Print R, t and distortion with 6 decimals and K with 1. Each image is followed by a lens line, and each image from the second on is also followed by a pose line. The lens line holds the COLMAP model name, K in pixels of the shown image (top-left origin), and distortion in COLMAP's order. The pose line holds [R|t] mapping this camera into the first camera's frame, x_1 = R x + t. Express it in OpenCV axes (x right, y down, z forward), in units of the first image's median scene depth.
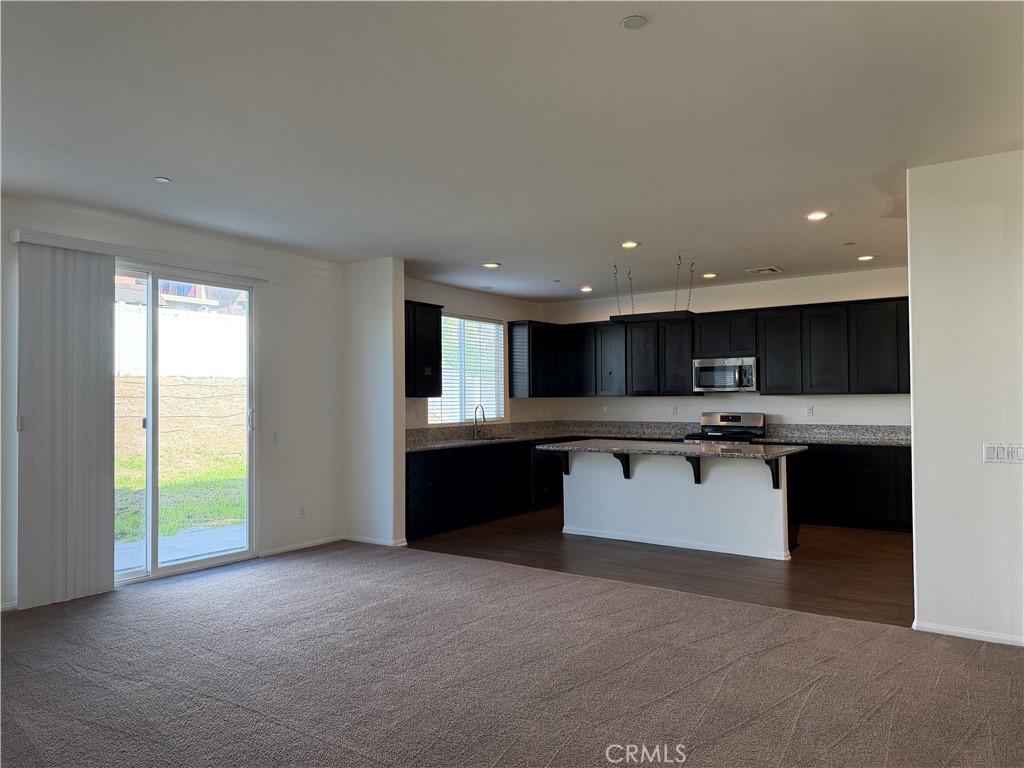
lens RADIAL K [[738.8, 0, 512.0], [0, 738.8, 384.0], [0, 0, 1]] dist [0.151681, -0.193904]
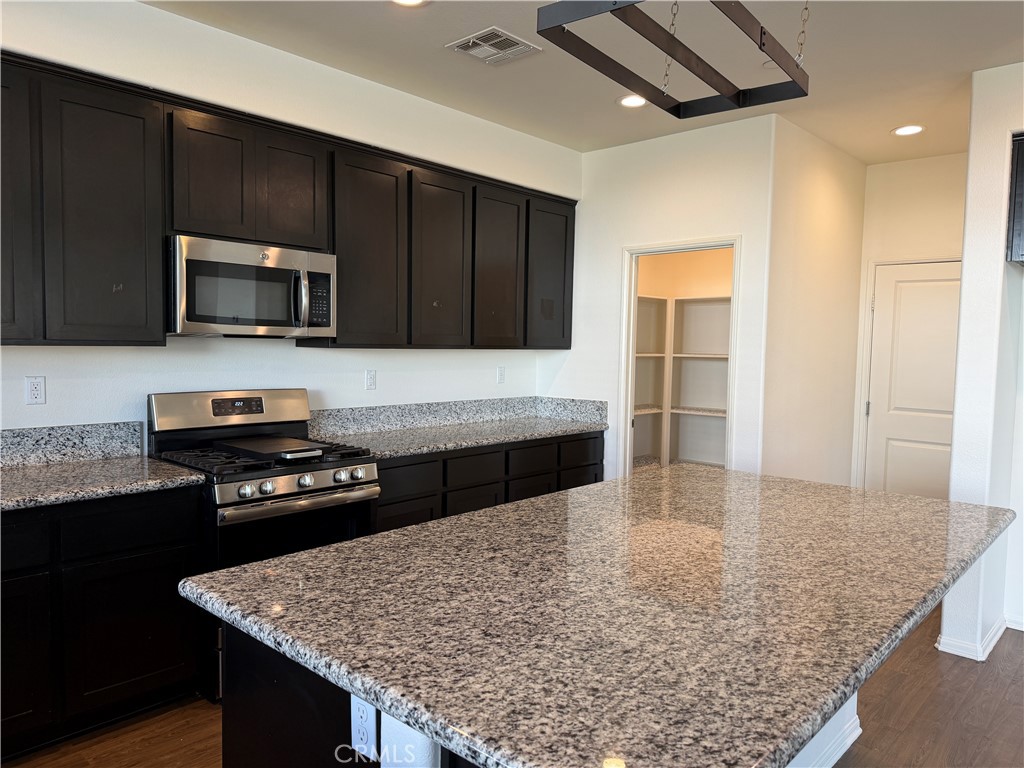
lens RADIAL K [[738.8, 0, 512.0], [0, 738.8, 384.0], [0, 0, 1]] dist [0.151681, -0.193904]
pose [[0.118748, -0.047583, 0.991784, -0.077595], [-0.043536, 0.997641, 0.053076, 0.009126], [-0.991970, -0.049481, 0.116396, 0.871181]]
